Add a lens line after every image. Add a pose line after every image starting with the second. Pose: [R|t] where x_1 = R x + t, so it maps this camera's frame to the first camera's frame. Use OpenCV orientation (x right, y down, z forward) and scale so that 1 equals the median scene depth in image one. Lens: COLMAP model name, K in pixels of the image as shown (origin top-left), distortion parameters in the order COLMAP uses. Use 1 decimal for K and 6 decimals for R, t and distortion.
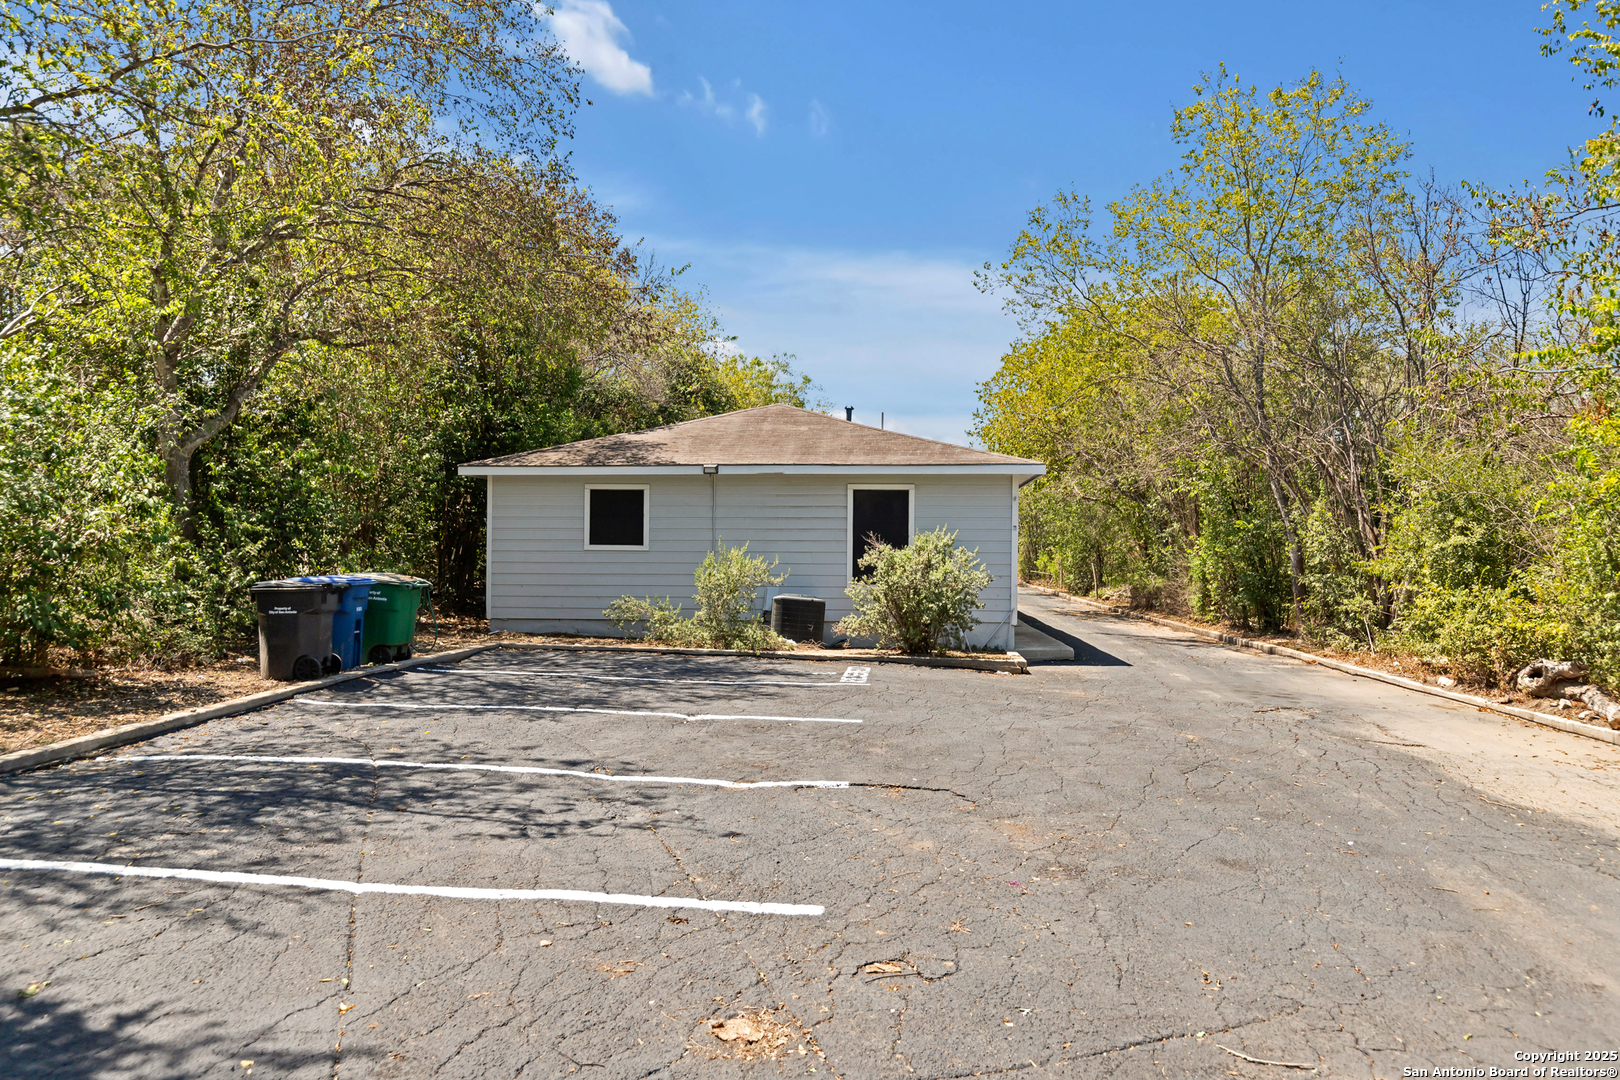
lens RADIAL K [[1160.3, 0, 807.4], [0, 1160.3, 551.9], [0, 0, 1]] dist [-0.007124, 0.001712]
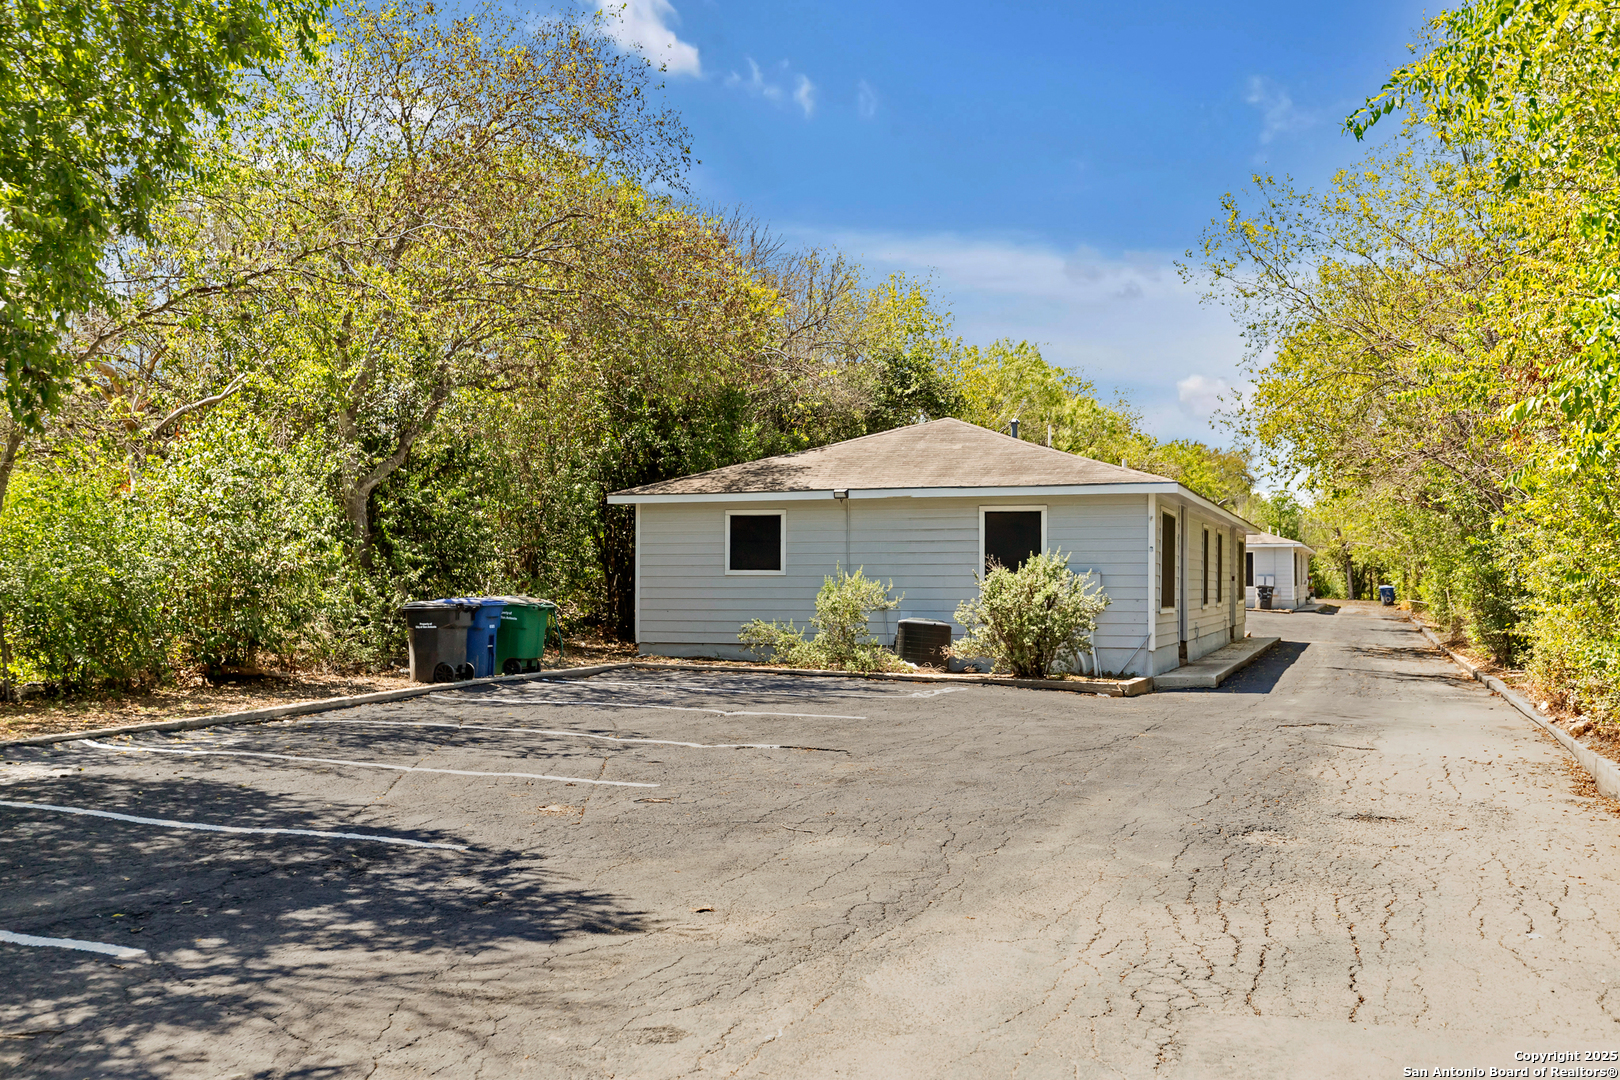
lens RADIAL K [[1631.1, 0, 809.8], [0, 1631.1, 537.9], [0, 0, 1]] dist [-0.003440, 0.000000]
pose [[0.967150, -0.012479, -0.253900, 0.307482], [0.006041, 0.999641, -0.026118, 0.004544], [0.254135, 0.023726, 0.966878, -0.459270]]
